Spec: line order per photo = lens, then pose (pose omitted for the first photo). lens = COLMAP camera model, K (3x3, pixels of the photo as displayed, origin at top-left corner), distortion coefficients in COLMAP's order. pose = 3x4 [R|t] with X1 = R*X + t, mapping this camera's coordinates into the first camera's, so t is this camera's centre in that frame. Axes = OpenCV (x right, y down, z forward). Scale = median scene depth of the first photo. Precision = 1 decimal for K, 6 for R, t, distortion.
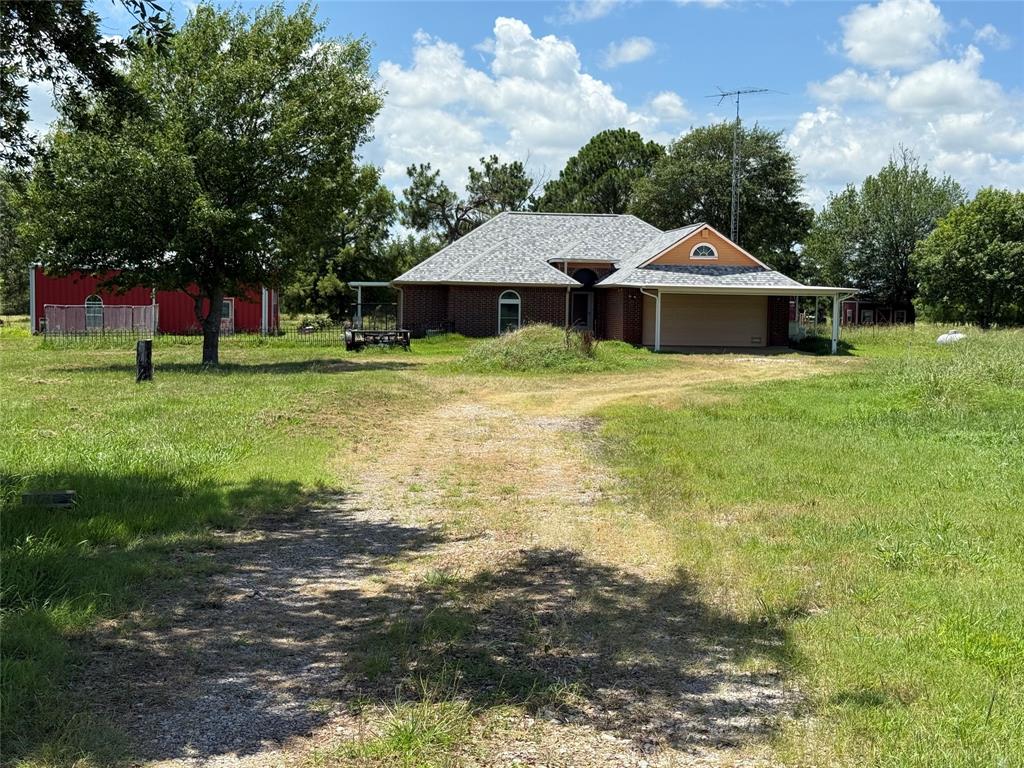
lens RADIAL K [[1434.4, 0, 526.7], [0, 1434.4, 384.8], [0, 0, 1]] dist [0.114128, 0.003693]
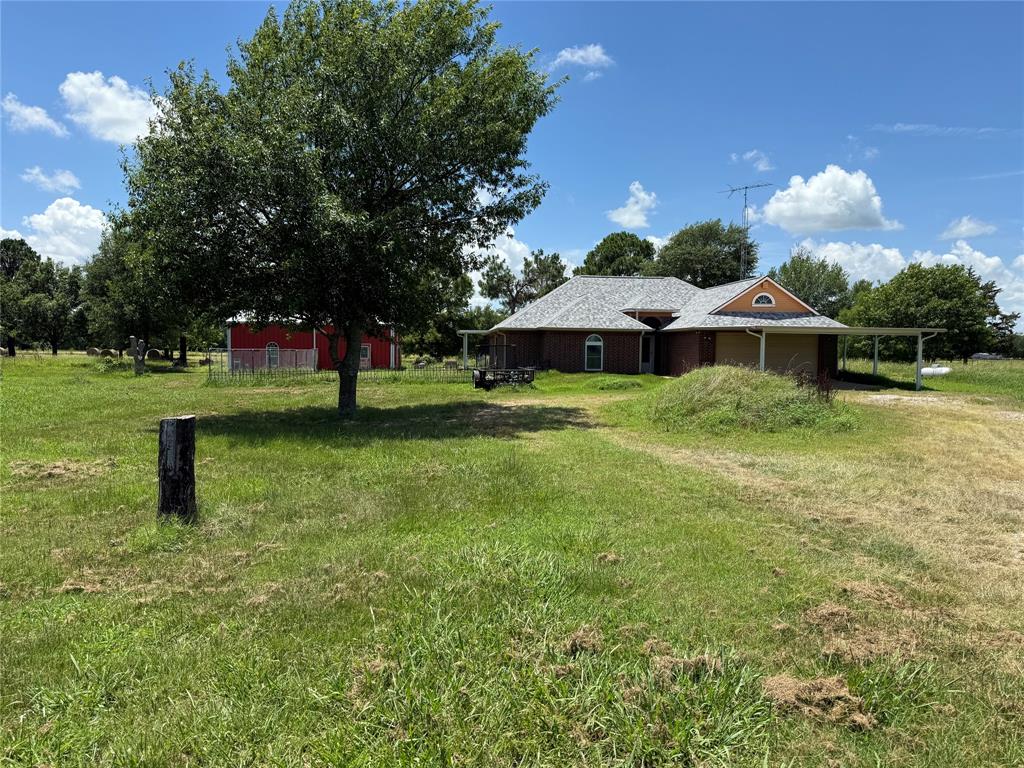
lens RADIAL K [[714.0, 0, 512.0], [0, 714.0, 384.0], [0, 0, 1]] dist [0.114982, -0.157259]
pose [[0.999975, -0.005888, -0.003838, -0.074278], [0.005859, 0.999955, -0.007404, -0.017641], [0.003881, 0.007381, 0.999965, 0.356331]]
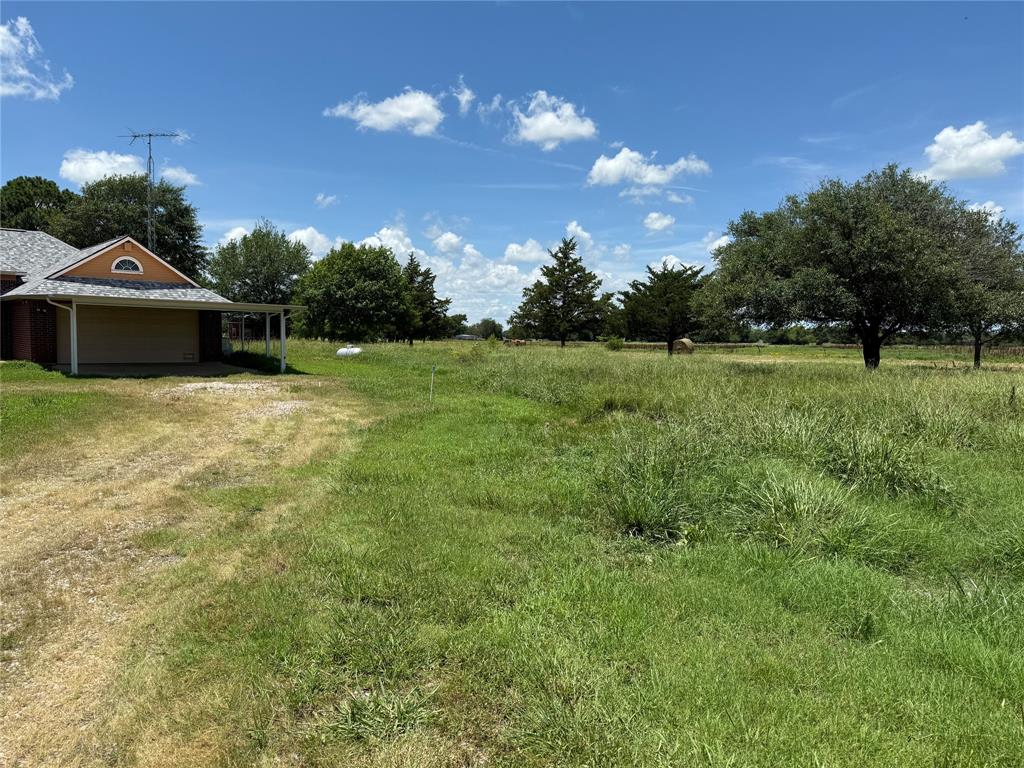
lens RADIAL K [[726.7, 0, 512.0], [0, 726.7, 384.0], [0, 0, 1]] dist [0.024282, -0.041696]
pose [[0.812127, -0.036502, 0.582337, 0.039733], [0.023393, 0.999276, 0.030013, -0.019046], [-0.583011, -0.010752, 0.812393, 0.398866]]
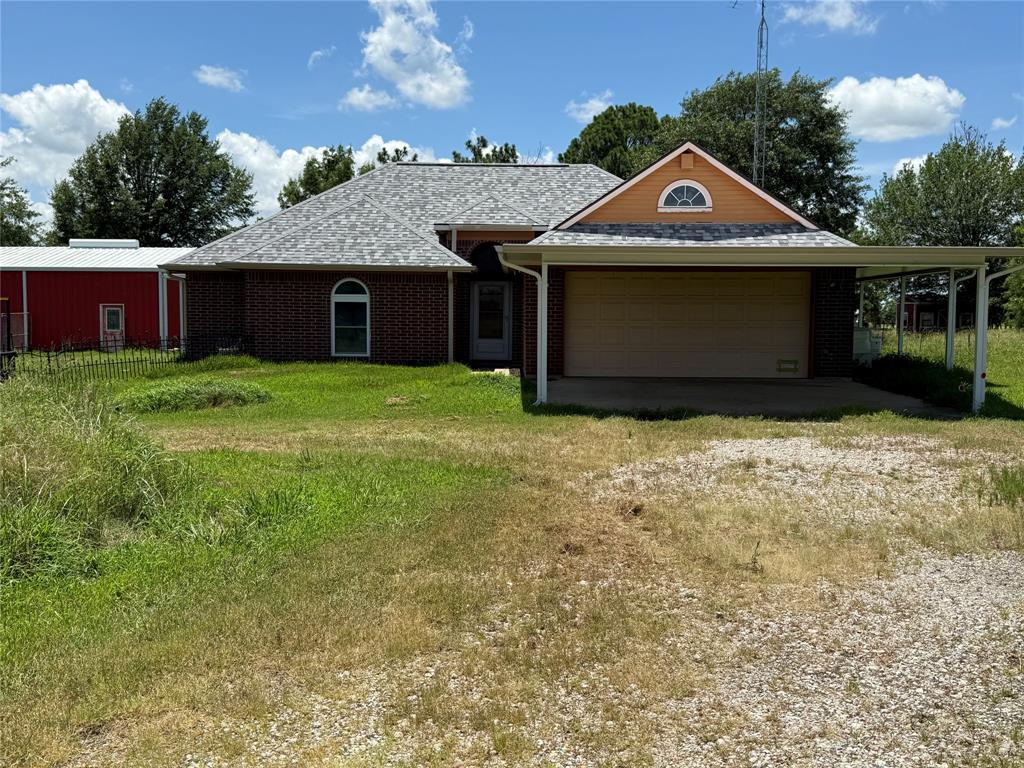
lens RADIAL K [[1045.8, 0, 512.0], [0, 1045.8, 384.0], [0, 0, 1]] dist [0.191630, -0.466460]
pose [[0.994444, -0.003557, -0.105207, 0.089625], [0.004455, 0.999956, 0.008303, -0.024724], [0.105173, -0.008726, 0.994416, 0.542319]]
